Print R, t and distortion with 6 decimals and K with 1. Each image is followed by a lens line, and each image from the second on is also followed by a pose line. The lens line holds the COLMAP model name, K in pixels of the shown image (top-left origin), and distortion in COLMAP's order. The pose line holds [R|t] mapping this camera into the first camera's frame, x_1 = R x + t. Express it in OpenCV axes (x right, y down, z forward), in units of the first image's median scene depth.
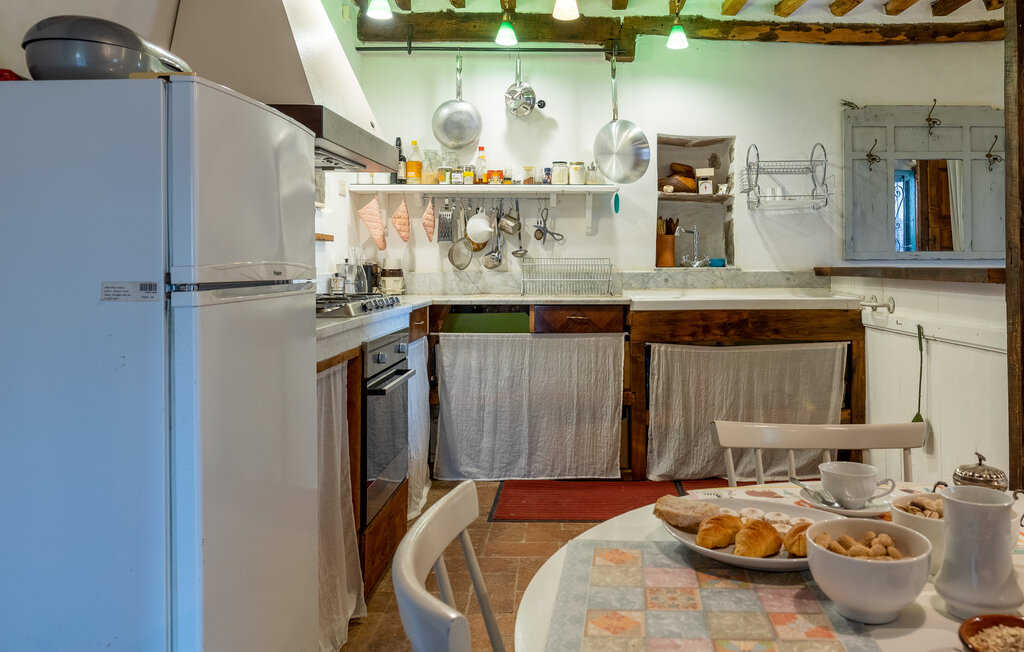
lens RADIAL K [[758.5, 0, 533.9], [0, 758.5, 266.9], [0, 0, 1]] dist [0.013301, 0.000300]
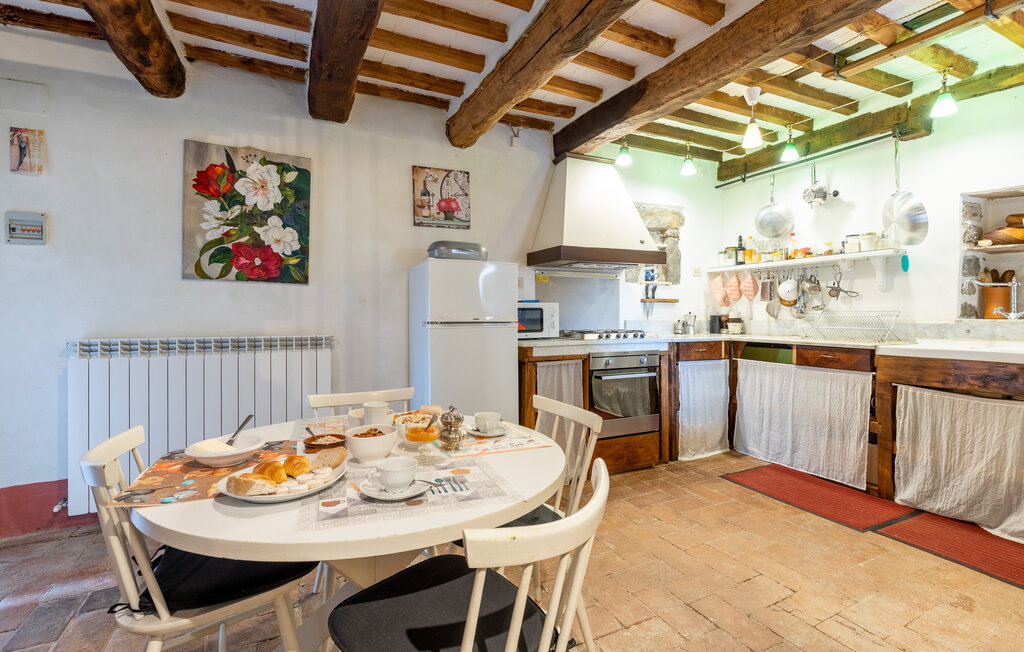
lens RADIAL K [[458.5, 0, 510.6], [0, 458.5, 320.6], [0, 0, 1]] dist [0.003990, -0.000942]
pose [[0.409827, 0.014745, -0.912044, 0.548172], [-0.002975, 0.999886, 0.014828, -0.005051], [0.912158, -0.003363, 0.409824, 0.174853]]
